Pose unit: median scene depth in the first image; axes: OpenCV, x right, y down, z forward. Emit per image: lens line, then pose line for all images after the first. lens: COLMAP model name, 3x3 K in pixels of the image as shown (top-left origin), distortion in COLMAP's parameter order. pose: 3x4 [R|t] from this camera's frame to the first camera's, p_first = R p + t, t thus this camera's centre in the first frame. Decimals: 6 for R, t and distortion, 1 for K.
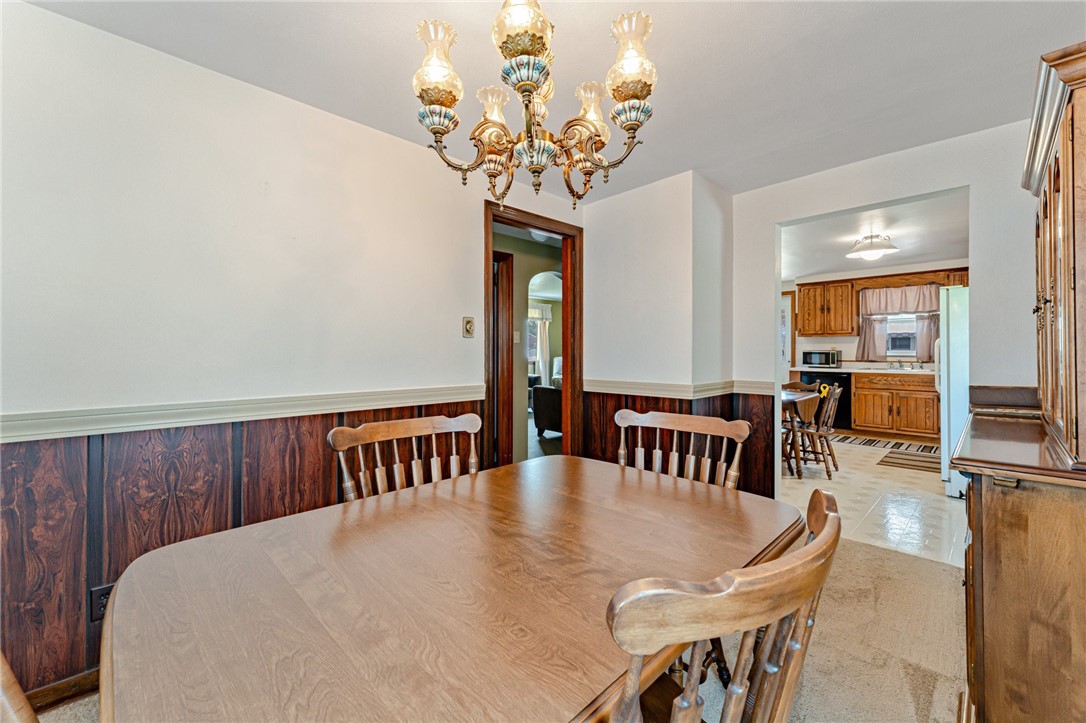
lens RADIAL K [[436.2, 0, 543.1], [0, 436.2, 348.9], [0, 0, 1]] dist [-0.000502, -0.000162]
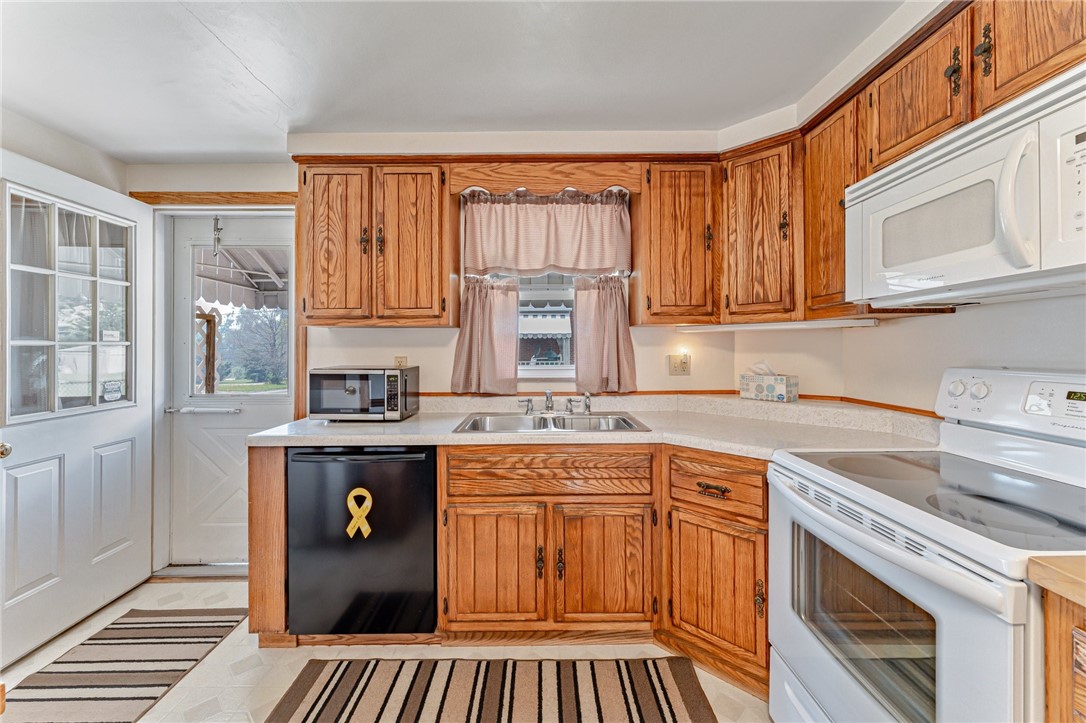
lens RADIAL K [[436.2, 0, 543.1], [0, 436.2, 348.9], [0, 0, 1]] dist [-0.000502, -0.000162]
pose [[0.689068, 0.000322, 0.724697, 0.513939], [0.001153, 0.999998, -0.001540, -0.010448], [-0.724696, 0.001897, 0.689066, 0.704595]]
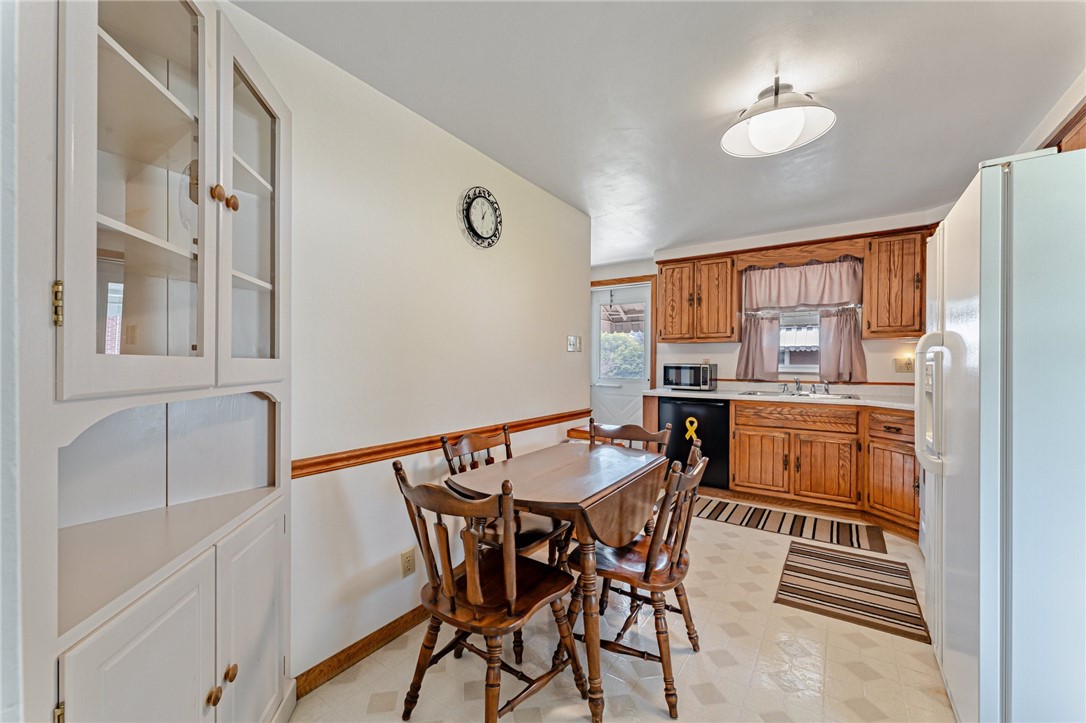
lens RADIAL K [[436.5, 0, 542.0], [0, 436.5, 365.4], [0, 0, 1]] dist [0.000652, 0.000069]
pose [[0.978580, 0.006940, 0.205748, 0.302440], [-0.008352, 0.999947, 0.005995, 0.004129], [-0.205695, -0.007585, 0.978587, 0.426344]]
